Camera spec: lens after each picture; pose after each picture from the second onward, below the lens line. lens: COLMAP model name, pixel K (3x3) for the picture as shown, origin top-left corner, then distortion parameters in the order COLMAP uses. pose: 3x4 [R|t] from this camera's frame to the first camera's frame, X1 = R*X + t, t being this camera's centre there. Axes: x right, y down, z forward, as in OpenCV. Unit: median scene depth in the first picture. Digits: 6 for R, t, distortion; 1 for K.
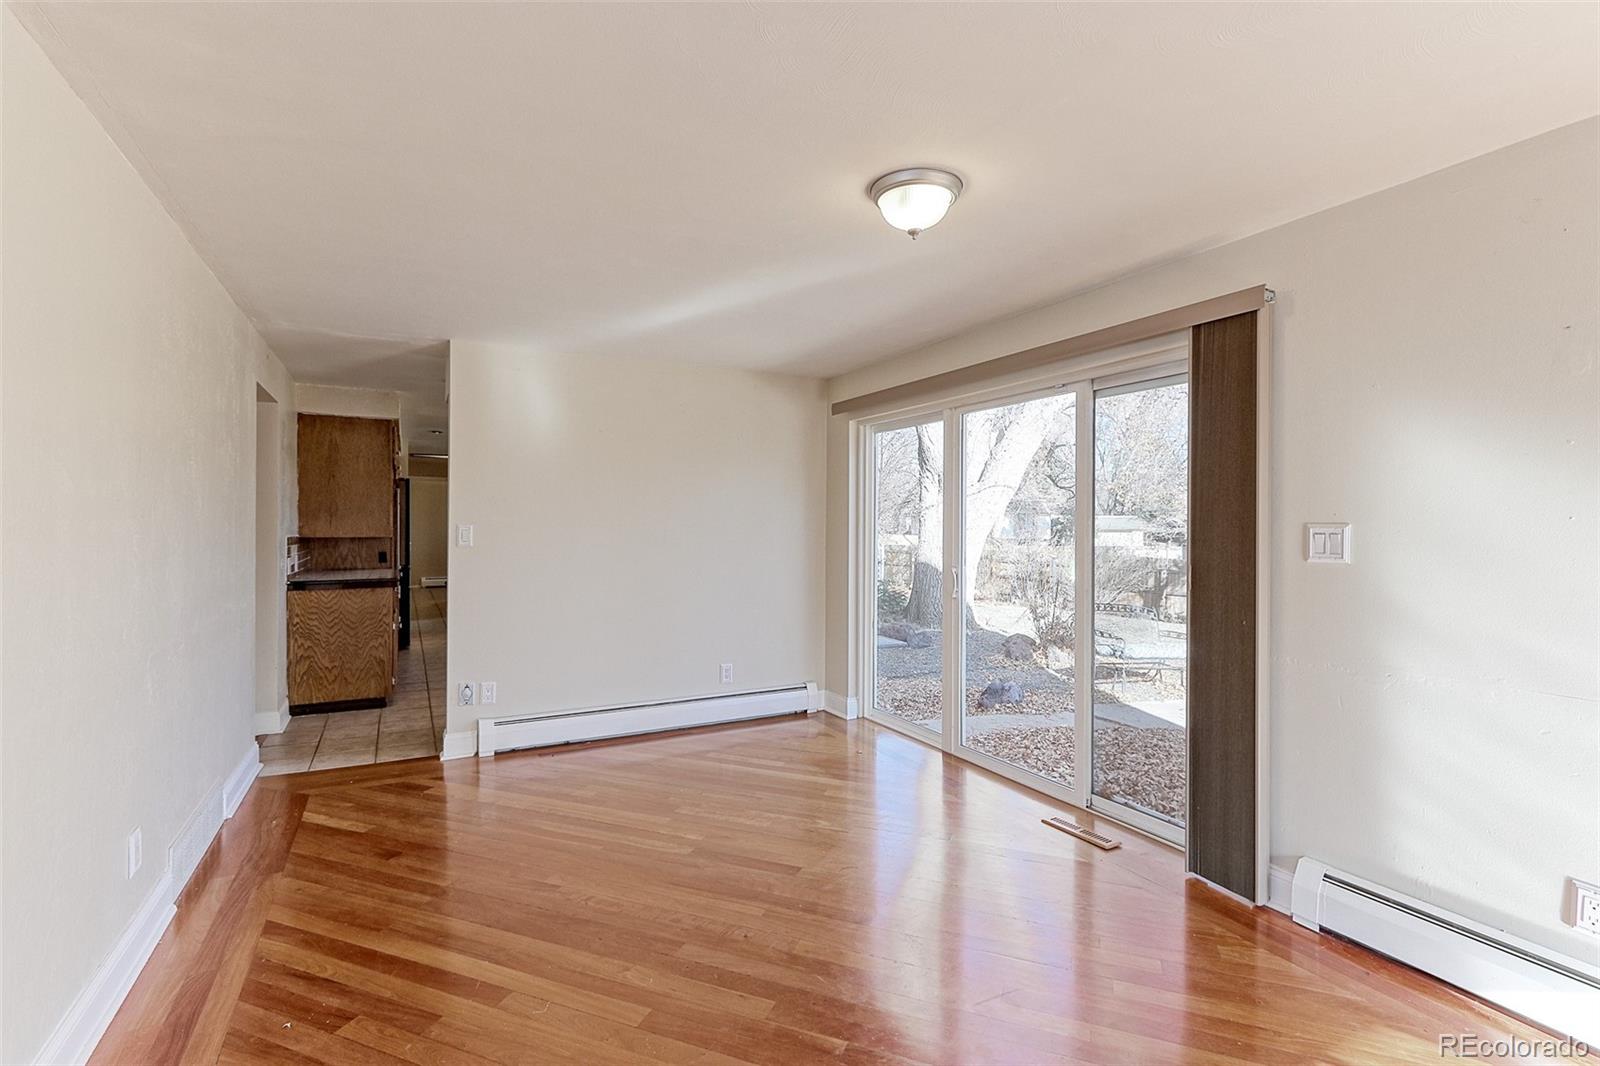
lens RADIAL K [[754.3, 0, 800.0], [0, 754.3, 533.0], [0, 0, 1]] dist [0.027572, 0.000231]
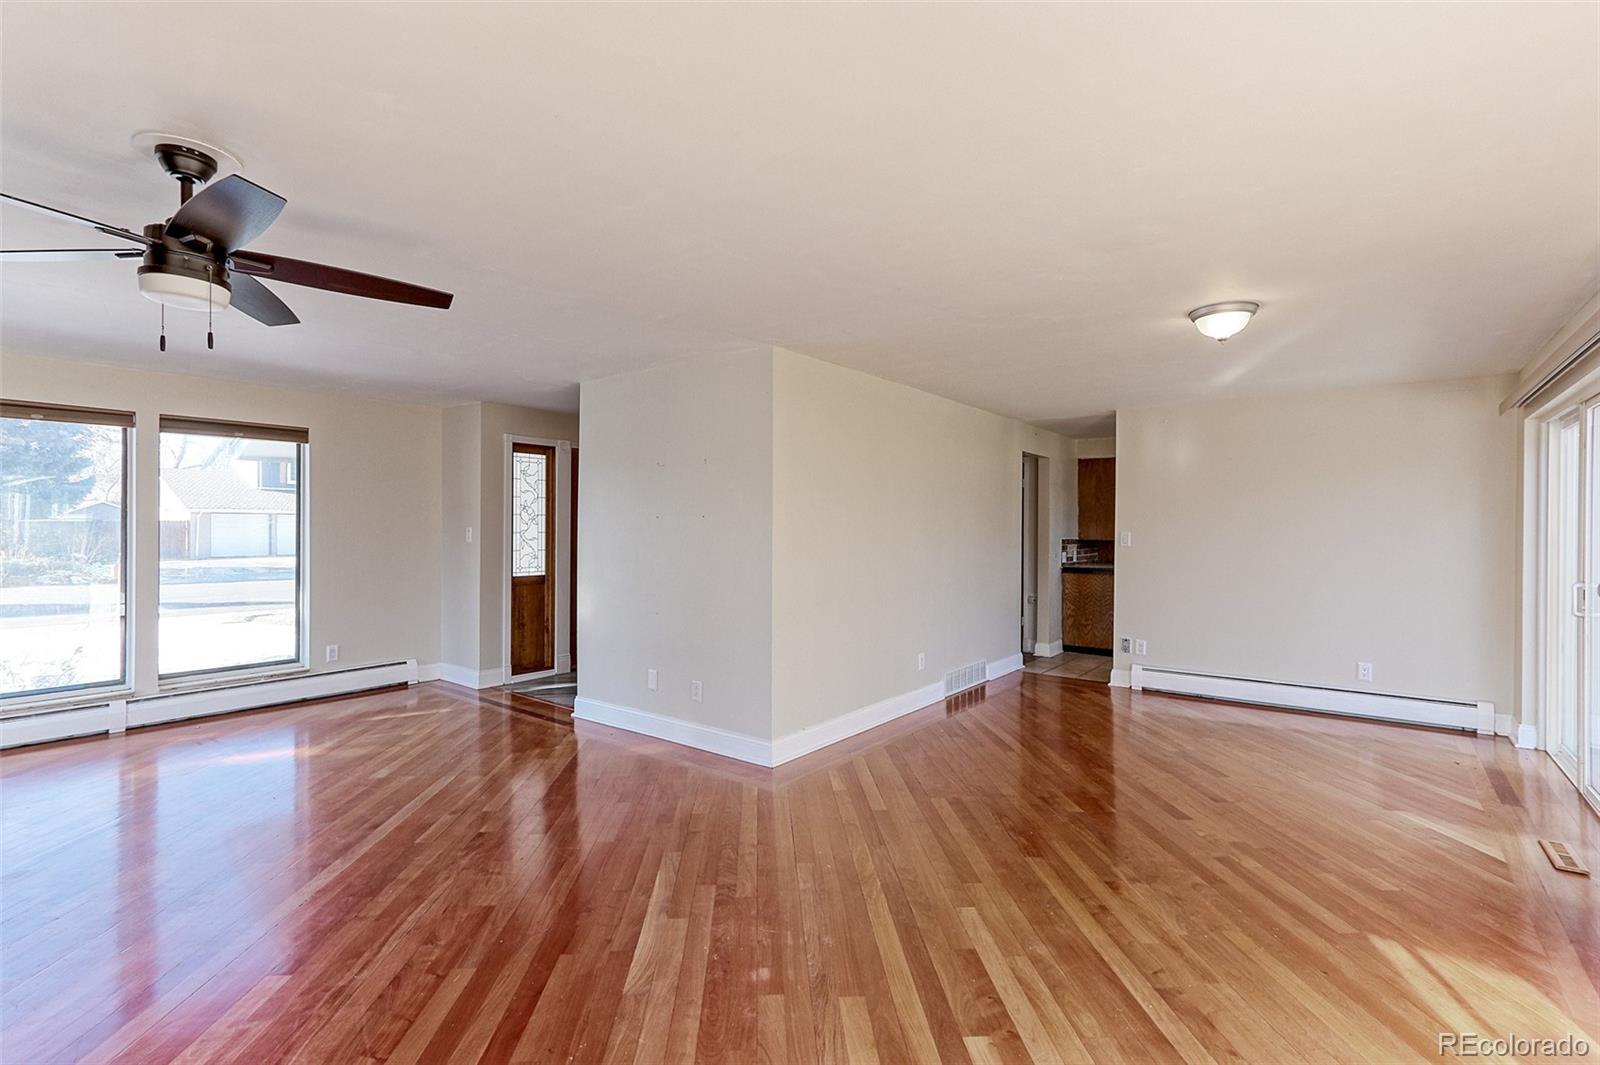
lens RADIAL K [[730.2, 0, 792.3], [0, 730.2, 529.4], [0, 0, 1]] dist [0.001025, 0.000188]
pose [[0.430088, 0.002713, -0.902783, 0.497046], [-0.016159, 0.999858, -0.004693, 0.001928], [0.902642, 0.016607, 0.430071, -0.181595]]
